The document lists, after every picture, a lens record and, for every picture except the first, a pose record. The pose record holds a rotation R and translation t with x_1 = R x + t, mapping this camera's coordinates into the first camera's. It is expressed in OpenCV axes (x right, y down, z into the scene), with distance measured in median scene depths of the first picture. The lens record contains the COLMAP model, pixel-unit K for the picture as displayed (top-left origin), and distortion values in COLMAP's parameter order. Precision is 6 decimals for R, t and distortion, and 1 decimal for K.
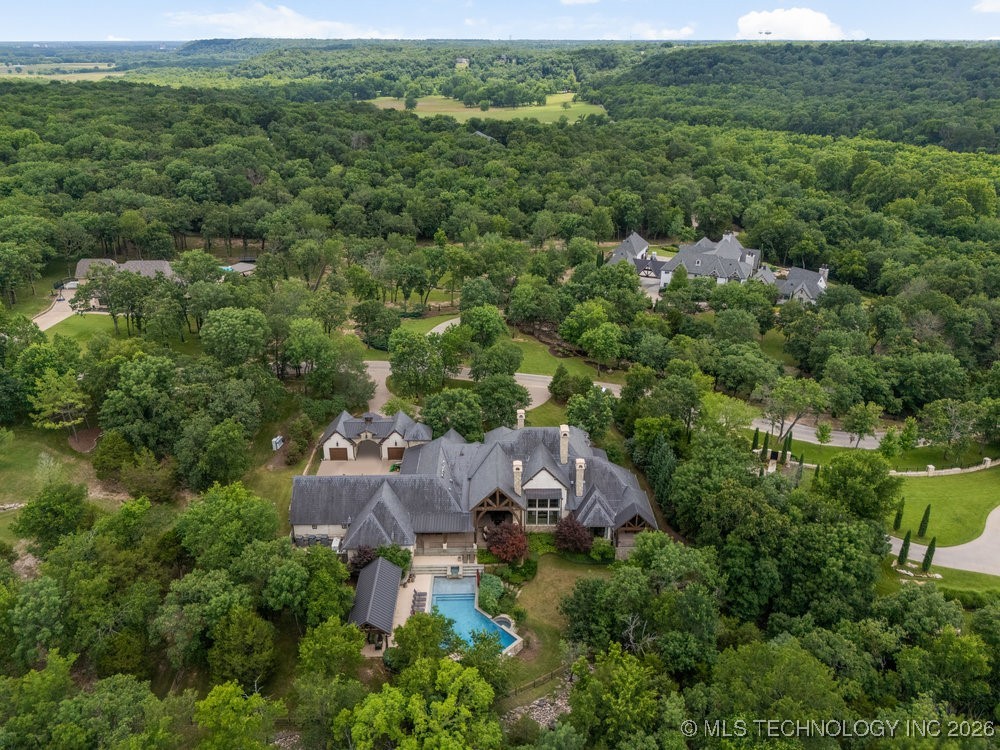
lens RADIAL K [[735.7, 0, 500.0], [0, 735.7, 375.0], [0, 0, 1]] dist [0.093424, -0.099857]
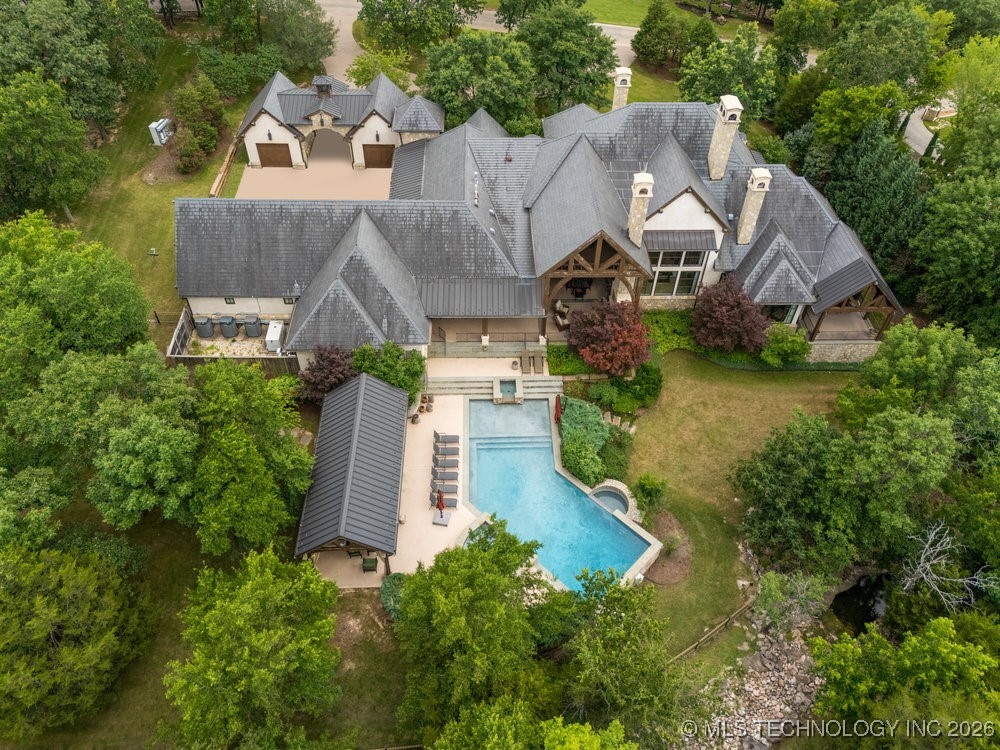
lens RADIAL K [[735.7, 0, 500.0], [0, 735.7, 375.0], [0, 0, 1]] dist [0.093424, -0.099857]
pose [[0.999673, 0.001420, 0.025524, -0.076611], [-0.010910, 0.926656, 0.375753, 0.057345], [-0.023118, -0.375909, 0.926368, 0.500999]]
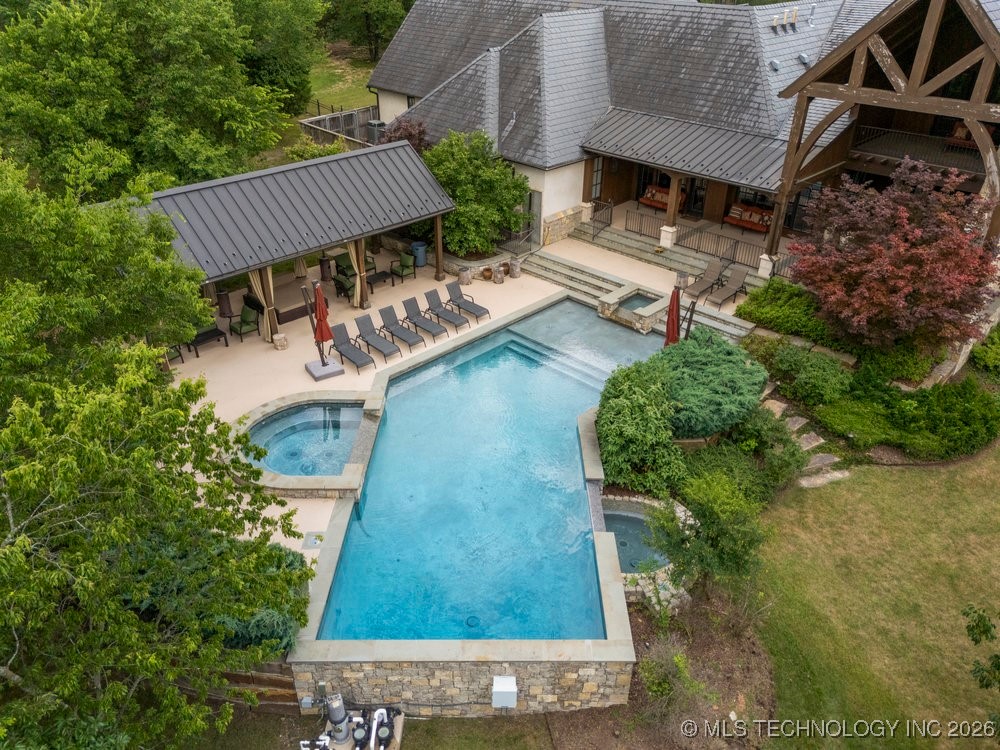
lens RADIAL K [[735.7, 0, 500.0], [0, 735.7, 375.0], [0, 0, 1]] dist [0.093424, -0.099857]
pose [[0.704865, 0.370670, -0.604789, 0.071797], [-0.294554, 0.928571, 0.225819, 0.232911], [0.645294, 0.018971, 0.763699, 0.734051]]
